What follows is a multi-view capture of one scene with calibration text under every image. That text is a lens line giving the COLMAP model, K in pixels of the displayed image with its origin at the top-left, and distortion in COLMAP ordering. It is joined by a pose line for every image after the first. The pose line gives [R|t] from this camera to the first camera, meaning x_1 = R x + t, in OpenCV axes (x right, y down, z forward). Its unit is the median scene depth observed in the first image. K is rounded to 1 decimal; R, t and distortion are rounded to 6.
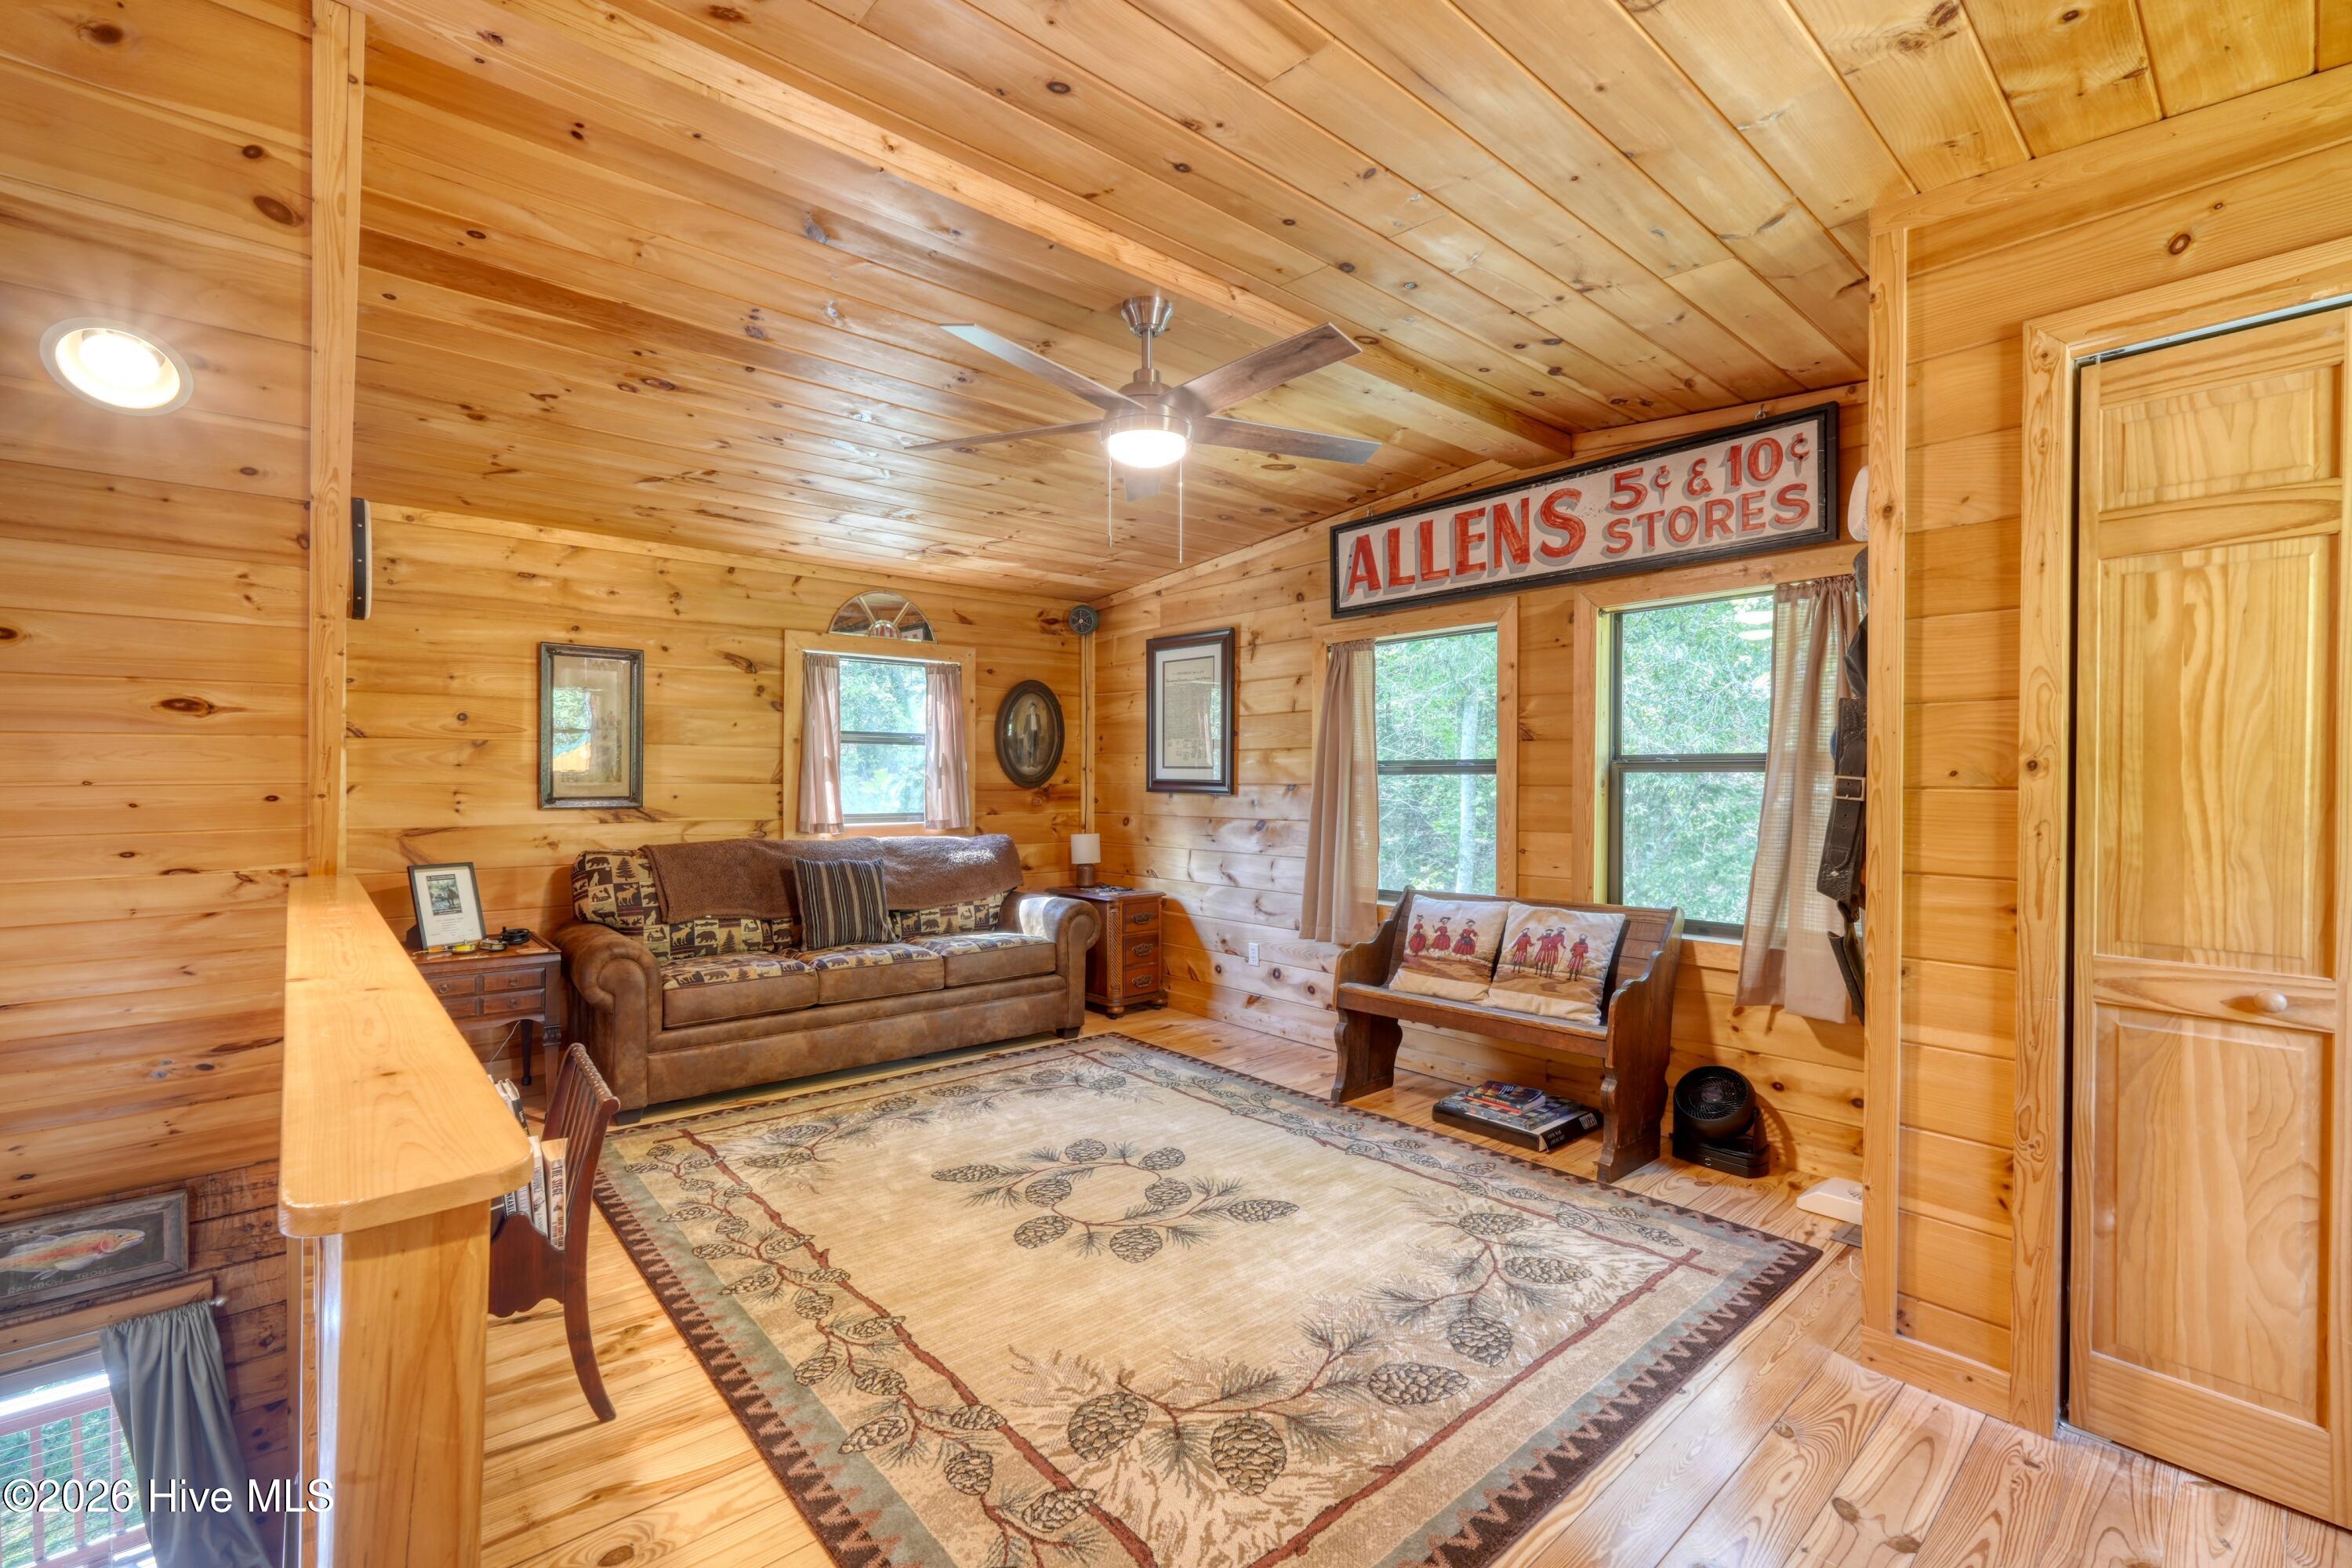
lens RADIAL K [[996.9, 0, 1176.2], [0, 996.9, 780.9], [0, 0, 1]] dist [-0.007213, 0.004225]
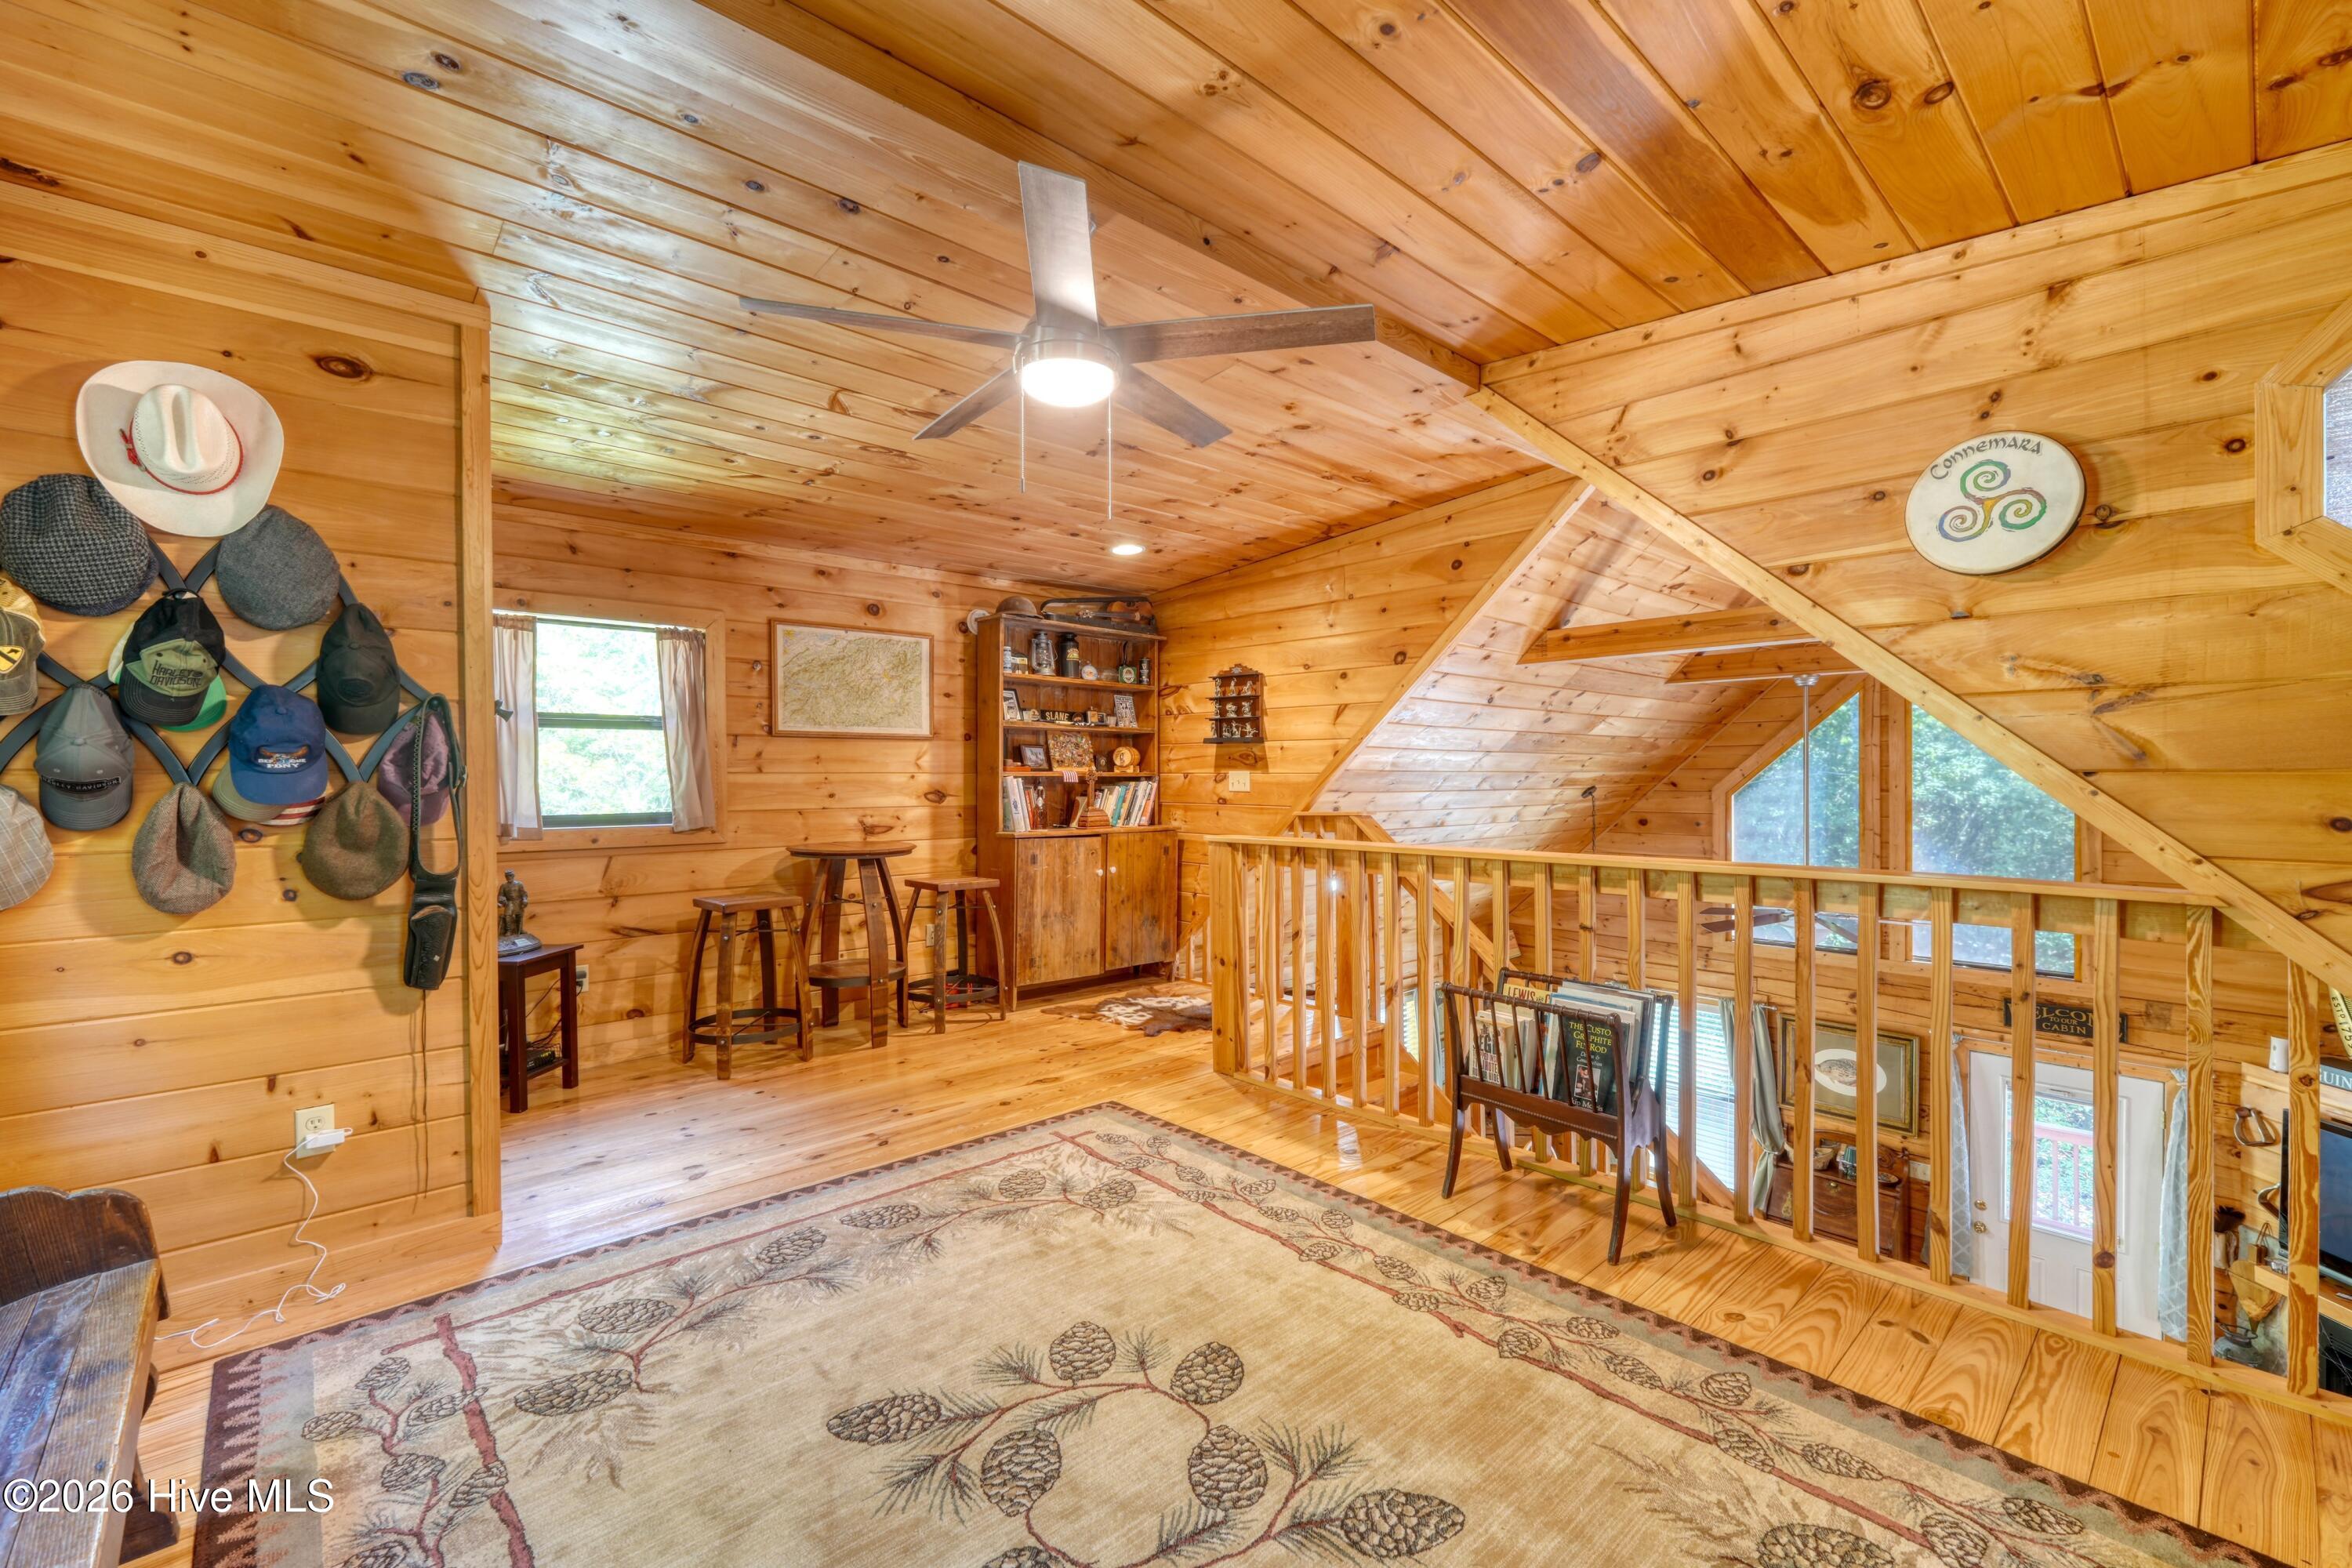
lens RADIAL K [[996.9, 0, 1179.2], [0, 996.9, 782.1], [0, 0, 1]] dist [-0.007213, 0.004225]
pose [[-0.999708, 0.003691, -0.023889, -0.068630], [0.003465, 0.999949, 0.009516, 0.003509], [0.023923, 0.009430, -0.999669, 1.227689]]
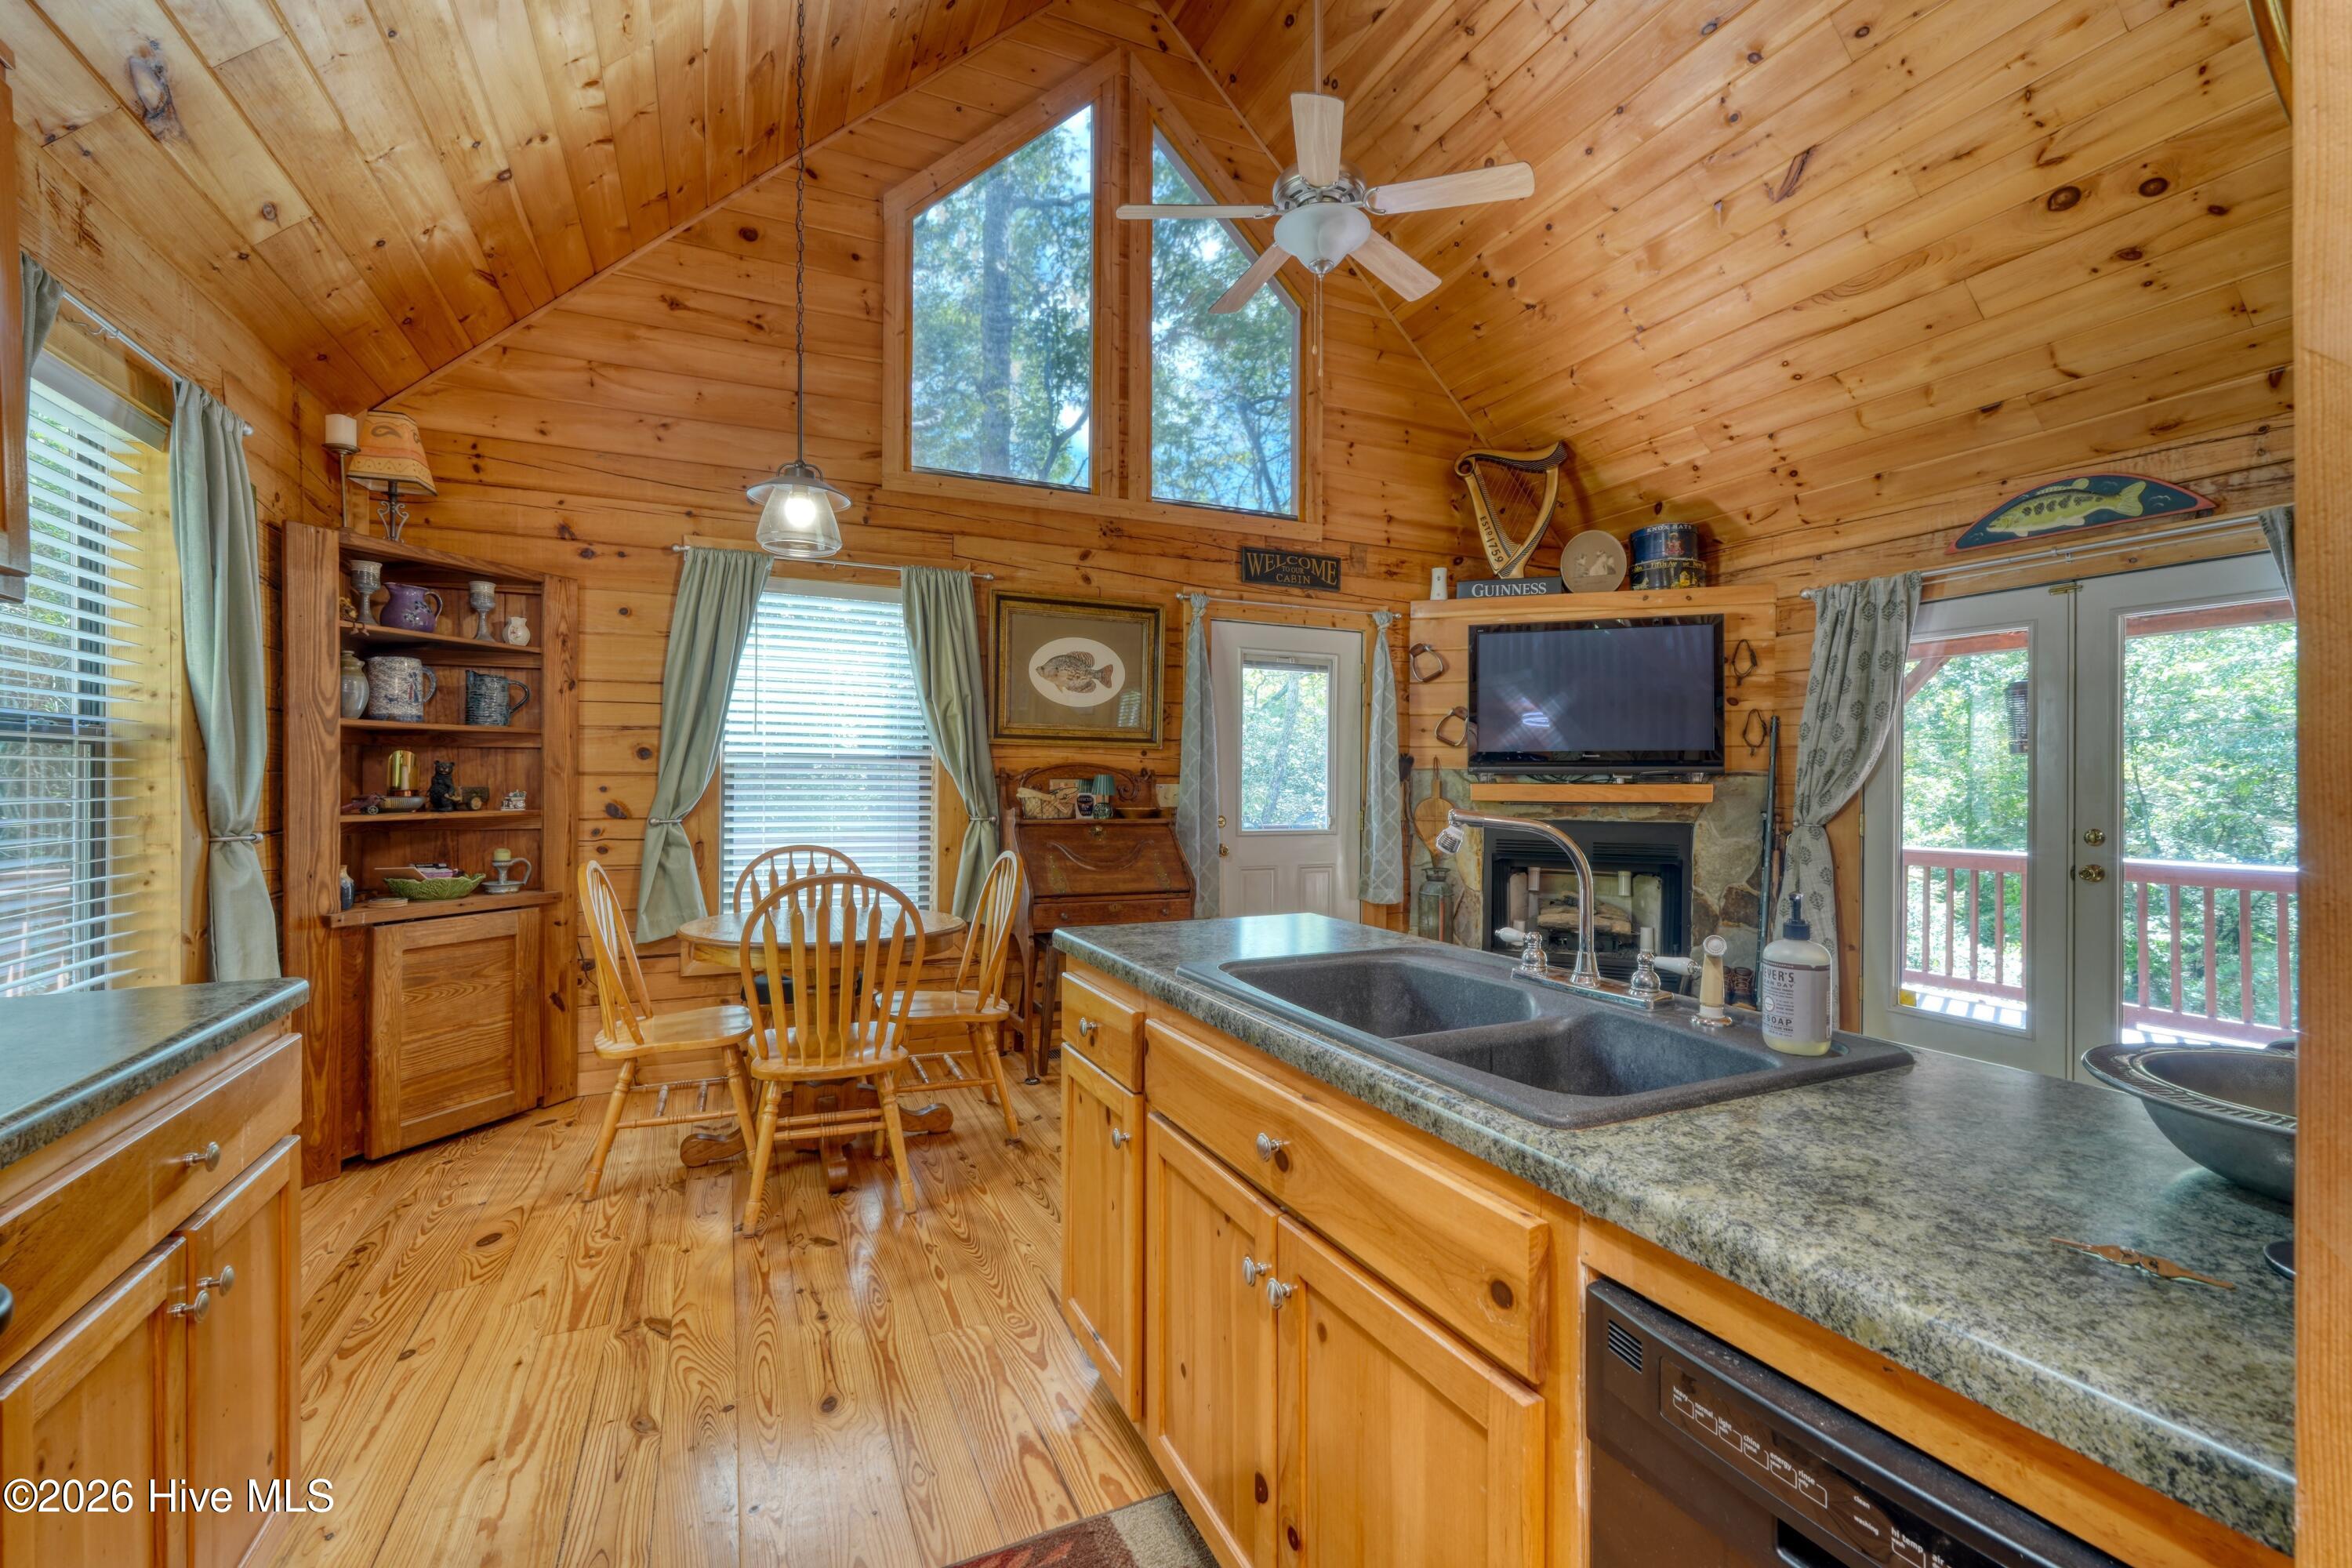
lens RADIAL K [[996.9, 0, 1173.1], [0, 996.9, 779.8], [0, 0, 1]] dist [-0.007213, 0.004225]
pose [[-0.286803, -0.005905, -0.957971, -0.214130], [-0.003789, 0.999980, -0.005030, 0.702197], [0.957982, 0.002187, -0.286820, -0.120824]]
